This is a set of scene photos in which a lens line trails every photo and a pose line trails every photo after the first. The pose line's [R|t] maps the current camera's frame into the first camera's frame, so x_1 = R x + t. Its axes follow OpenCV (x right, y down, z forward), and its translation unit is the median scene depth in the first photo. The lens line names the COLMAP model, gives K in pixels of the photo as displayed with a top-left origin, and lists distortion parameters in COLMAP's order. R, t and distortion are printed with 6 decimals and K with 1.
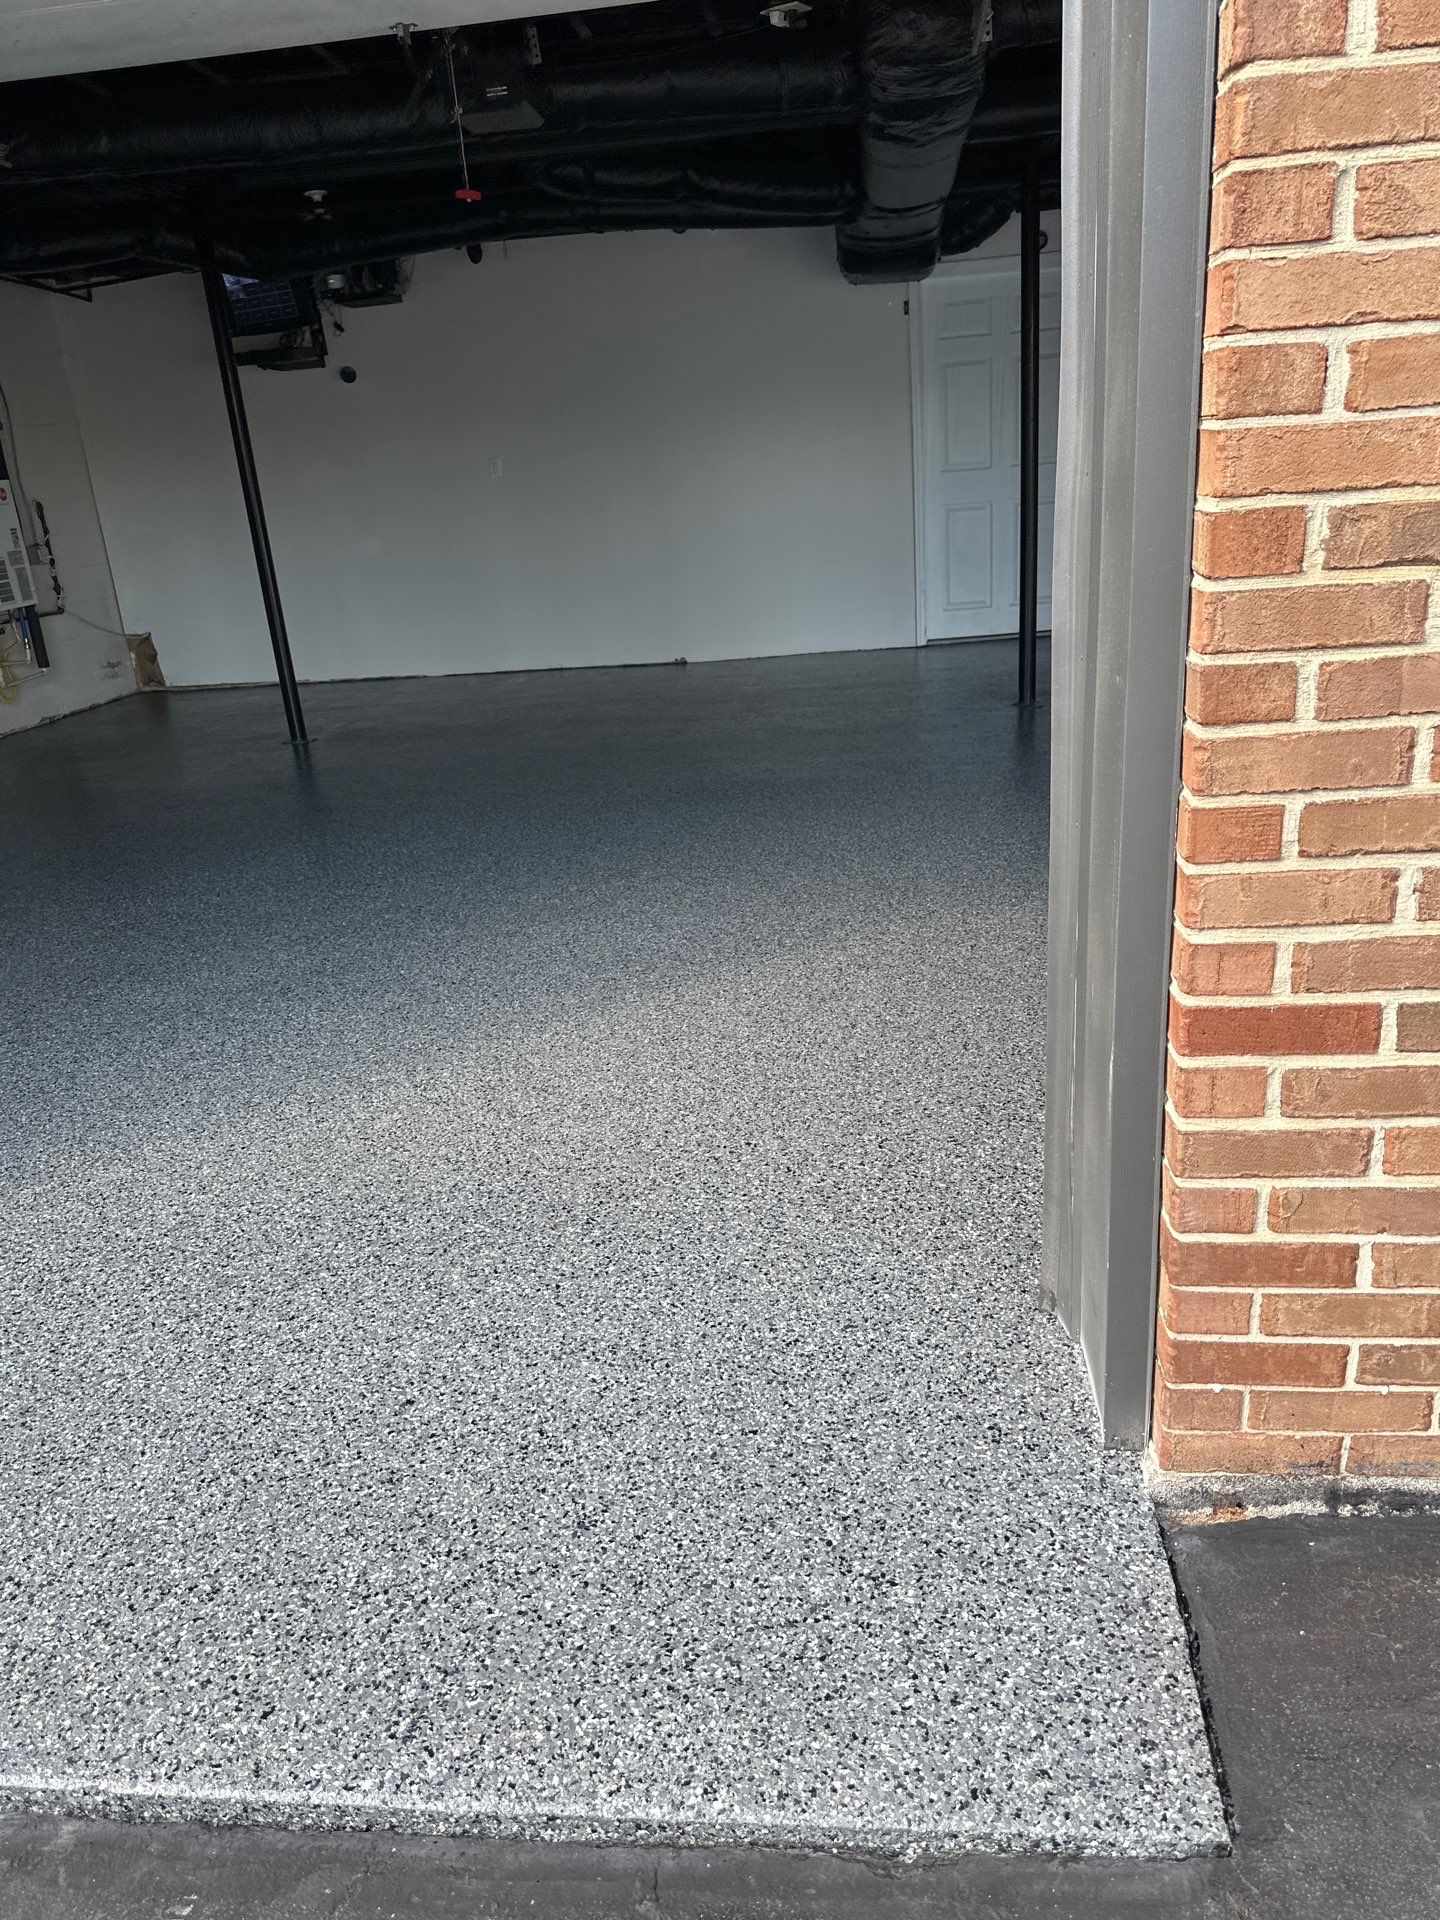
lens RADIAL K [[1360.1, 0, 729.8], [0, 1360.1, 984.4], [0, 0, 1]] dist [0.033400, -0.043431]
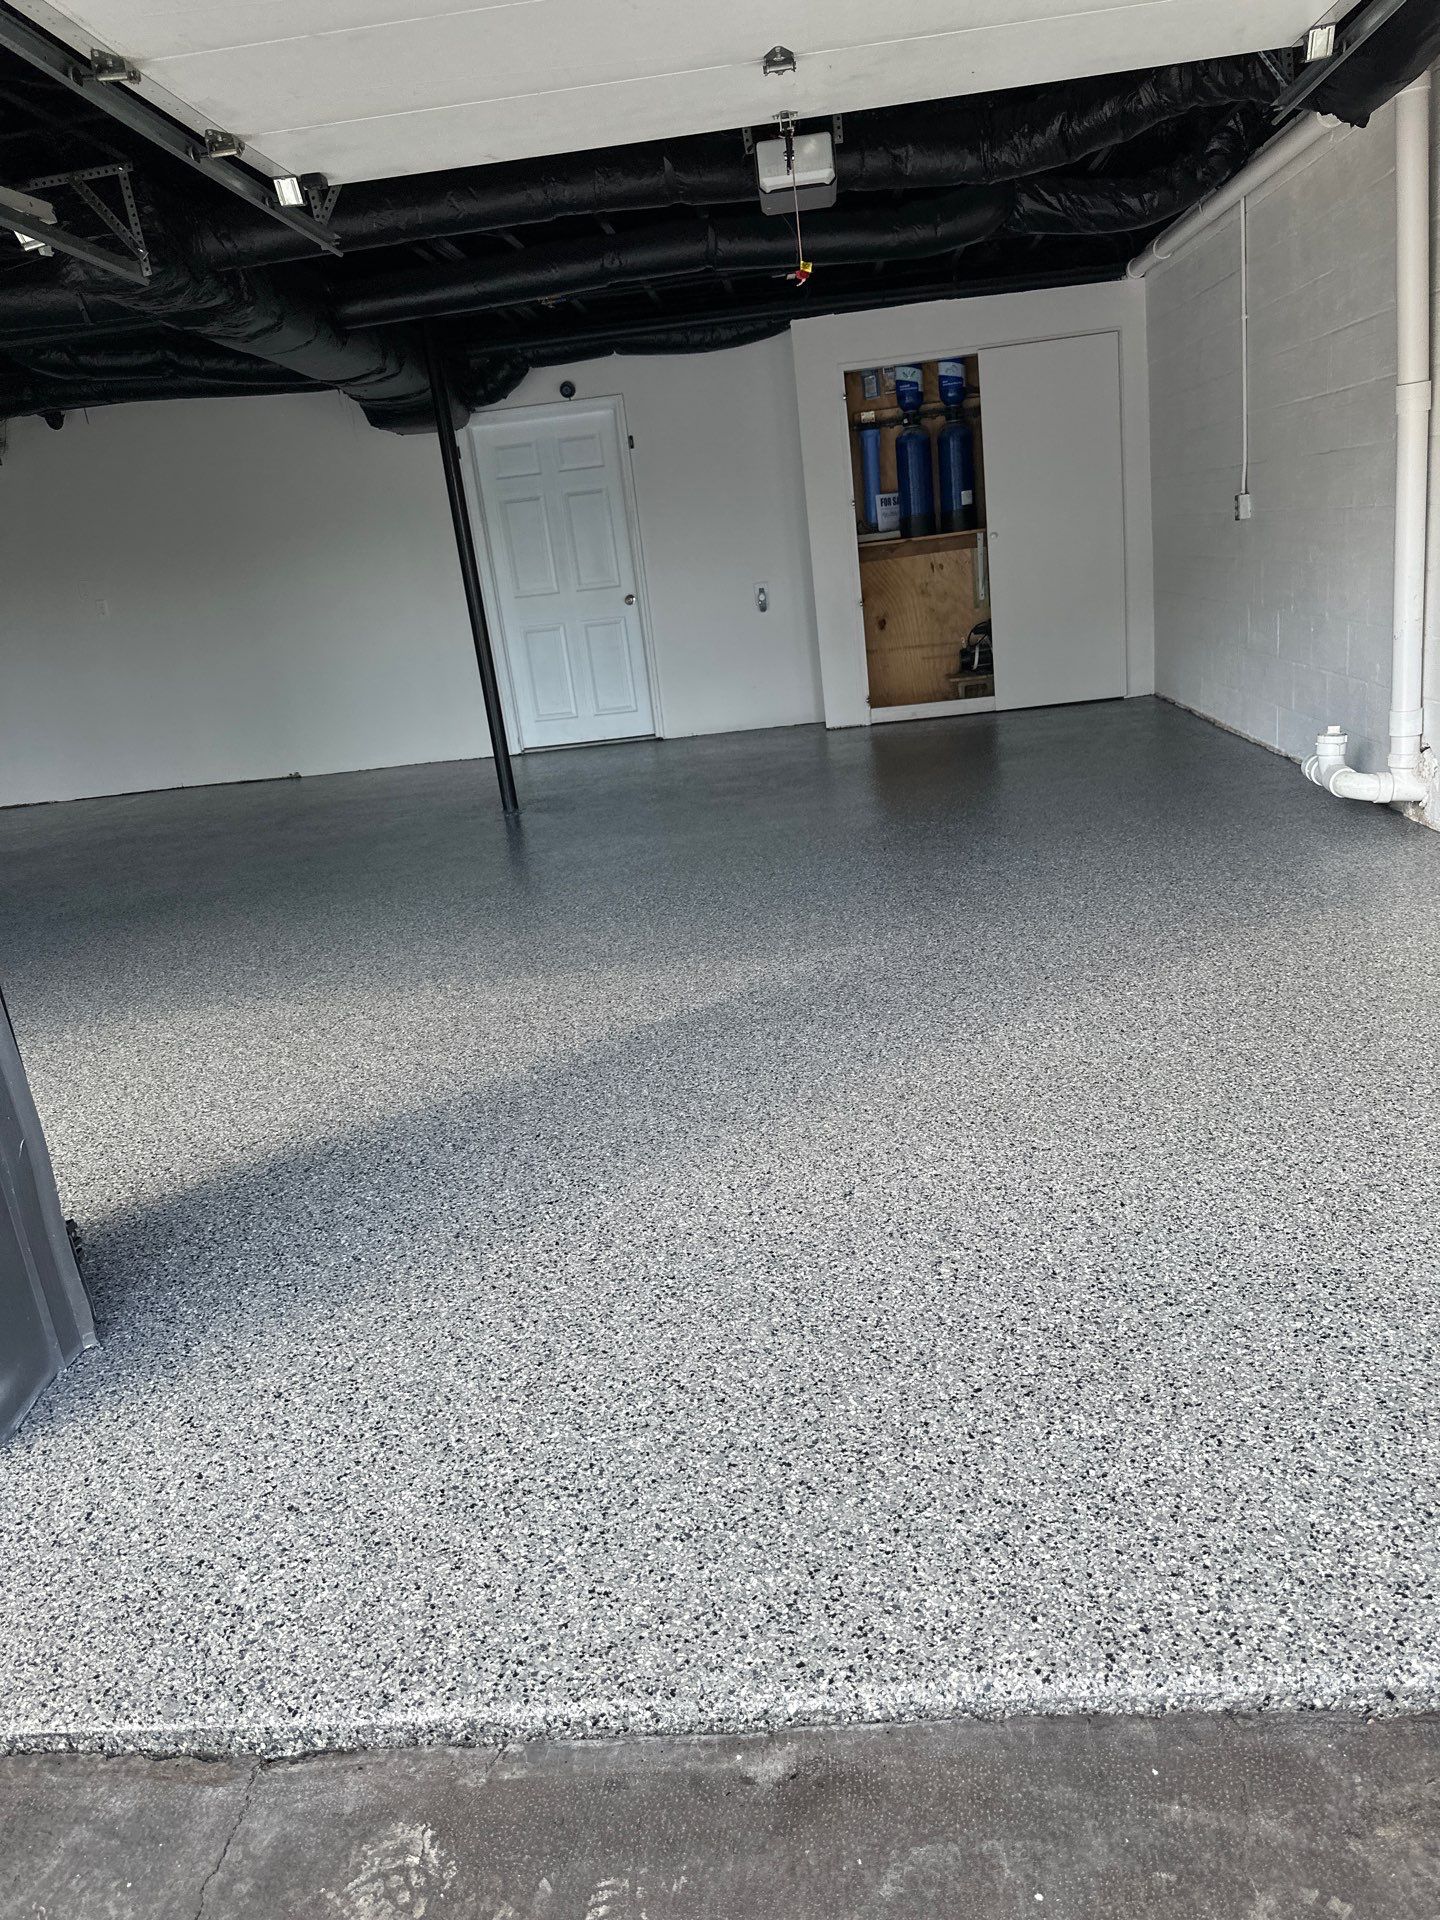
lens RADIAL K [[1360.1, 0, 720.5], [0, 1360.1, 966.8], [0, 0, 1]] dist [0.033400, -0.043431]
pose [[0.998661, -0.046356, 0.022980, 0.366442], [0.047880, 0.996331, -0.070935, 0.002979], [-0.019607, 0.071940, 0.997216, -0.078833]]
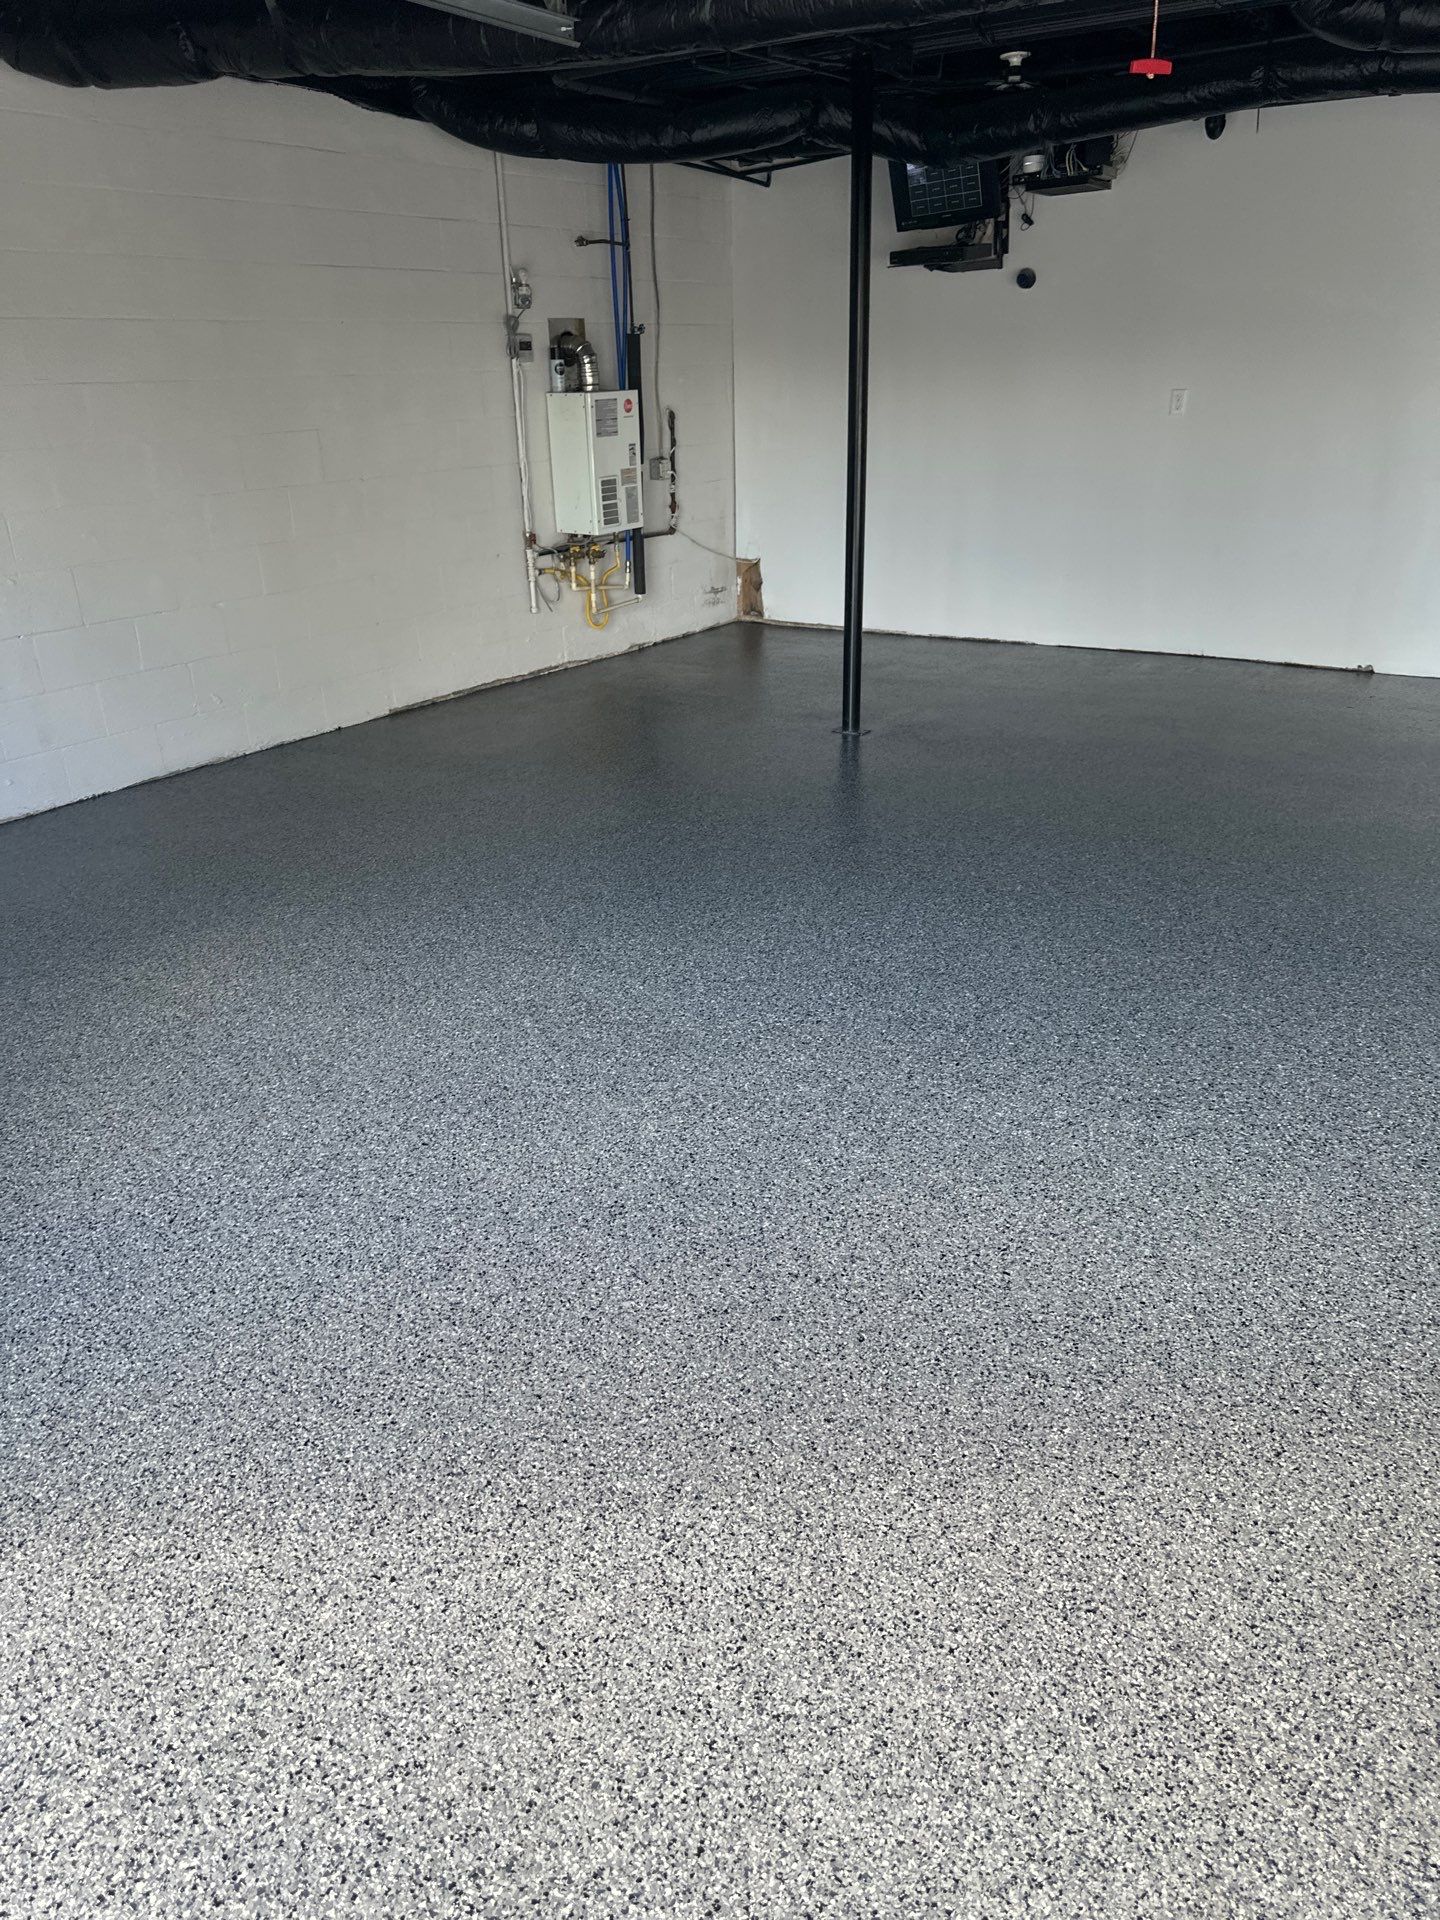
lens RADIAL K [[1313.5, 0, 701.8], [0, 1313.5, 1014.8], [0, 0, 1]] dist [-0.000702, -0.018577]
pose [[0.875921, 0.255602, -0.409182, -0.010594], [-0.206530, 0.965140, 0.160779, -0.127498], [0.436013, -0.056321, 0.898176, 0.216012]]
